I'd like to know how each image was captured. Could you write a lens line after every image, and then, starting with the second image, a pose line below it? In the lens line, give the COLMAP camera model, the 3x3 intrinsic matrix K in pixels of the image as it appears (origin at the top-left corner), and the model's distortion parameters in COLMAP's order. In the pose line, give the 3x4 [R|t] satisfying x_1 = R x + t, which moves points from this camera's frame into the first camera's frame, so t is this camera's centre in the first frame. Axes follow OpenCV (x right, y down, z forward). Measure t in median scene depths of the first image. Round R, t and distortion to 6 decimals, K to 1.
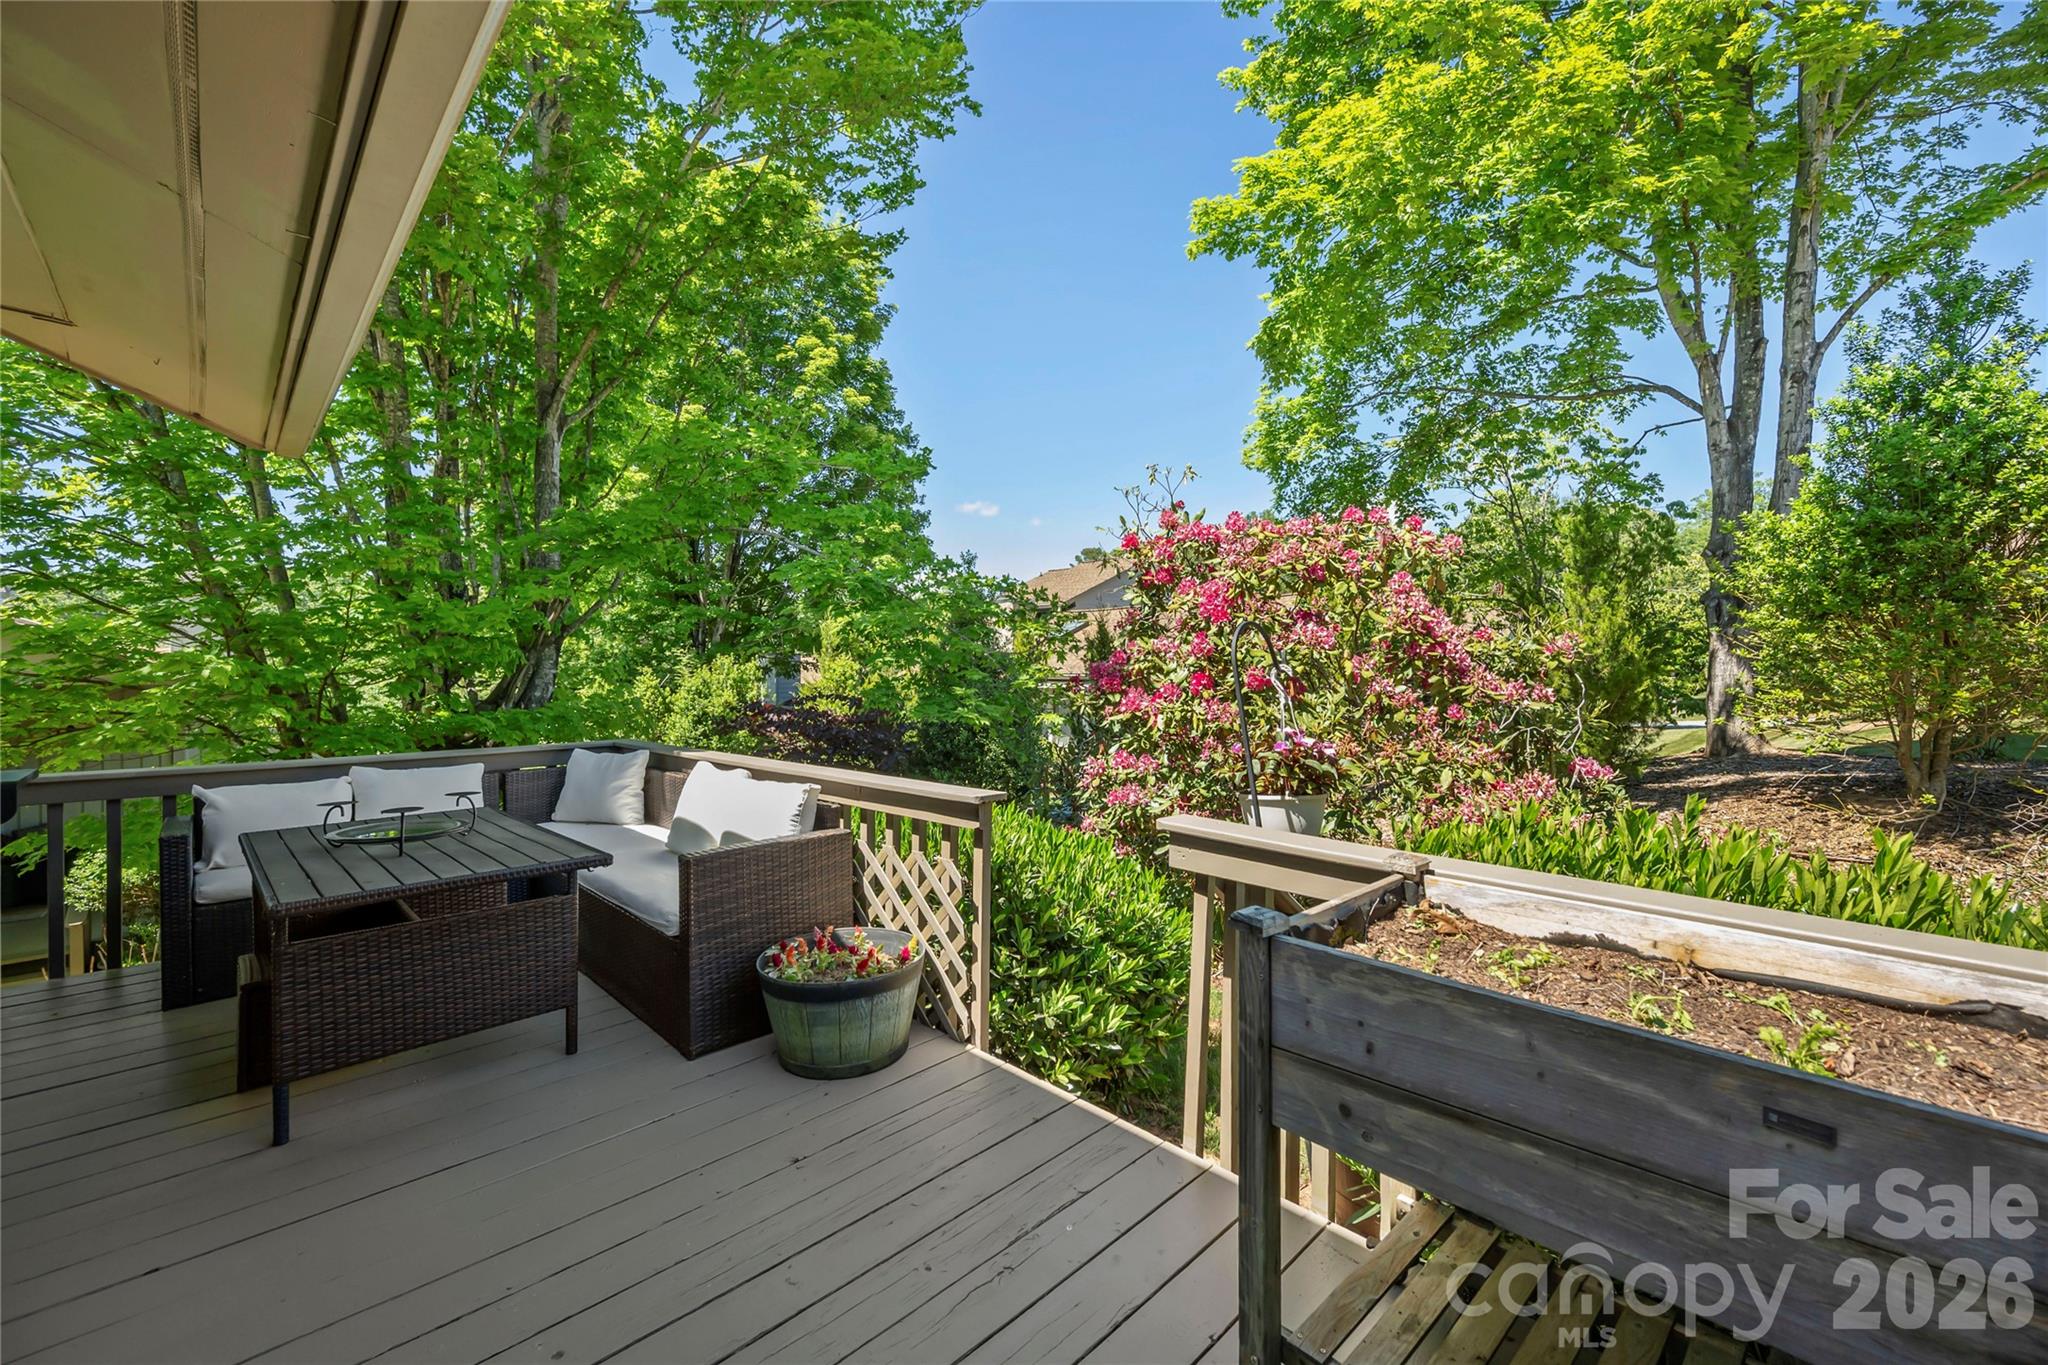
lens RADIAL K [[830.4, 0, 972.6], [0, 830.4, 663.4], [0, 0, 1]] dist [0.003957, -0.001165]
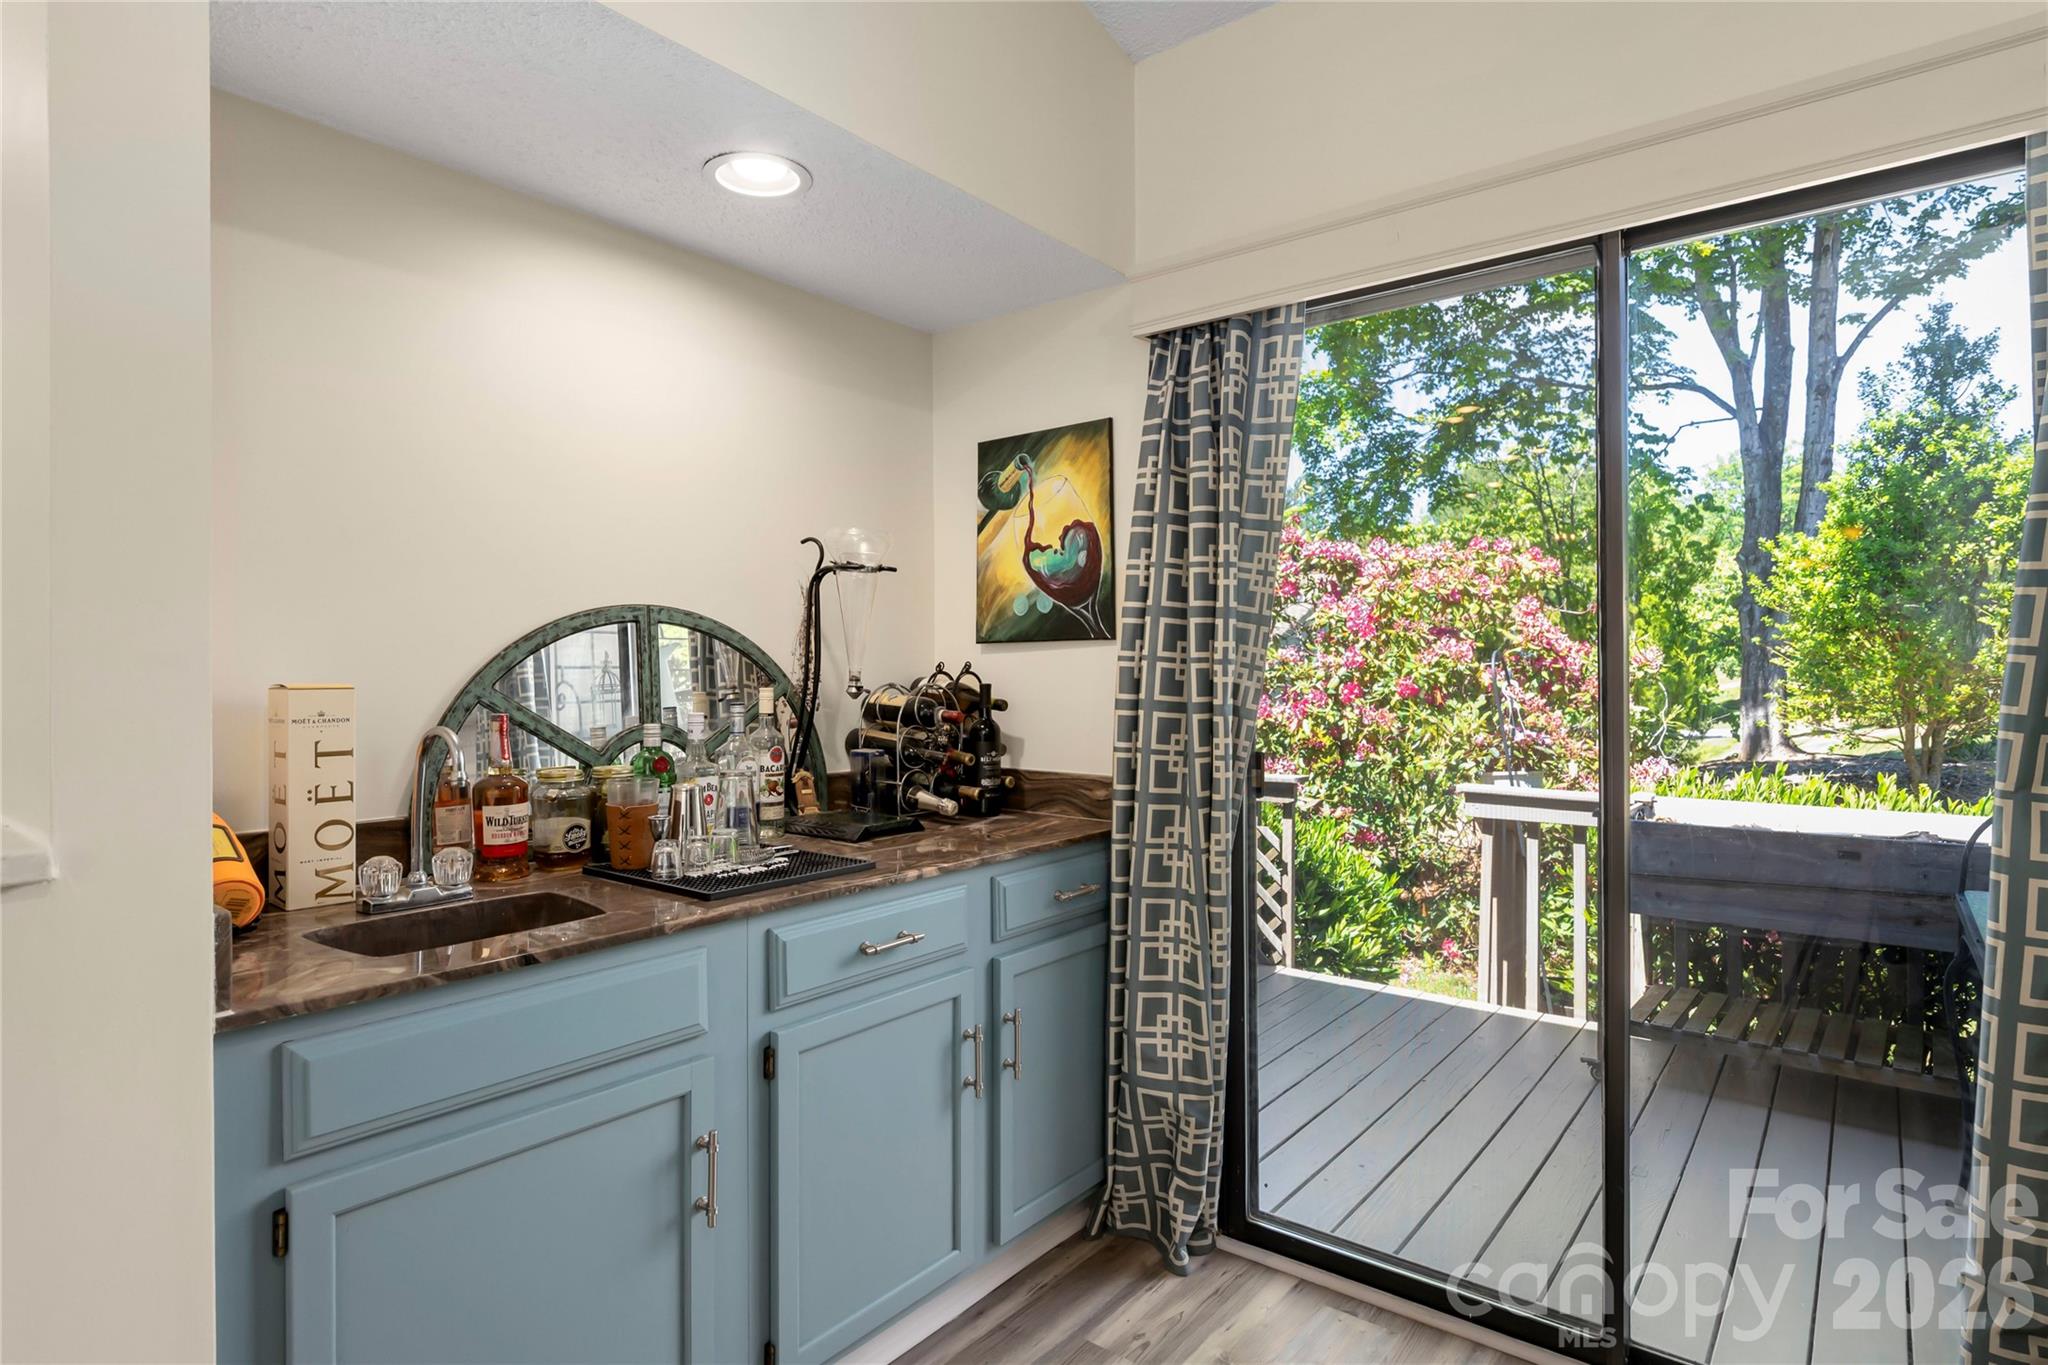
lens RADIAL K [[1078.4, 0, 1003.8], [0, 1078.4, 664.7], [0, 0, 1]] dist [0.005922, -0.003555]
pose [[0.990684, -0.002340, 0.136163, -0.273603], [0.002162, 0.999997, 0.001457, -0.011321], [-0.136166, -0.001149, 0.990685, -0.264041]]
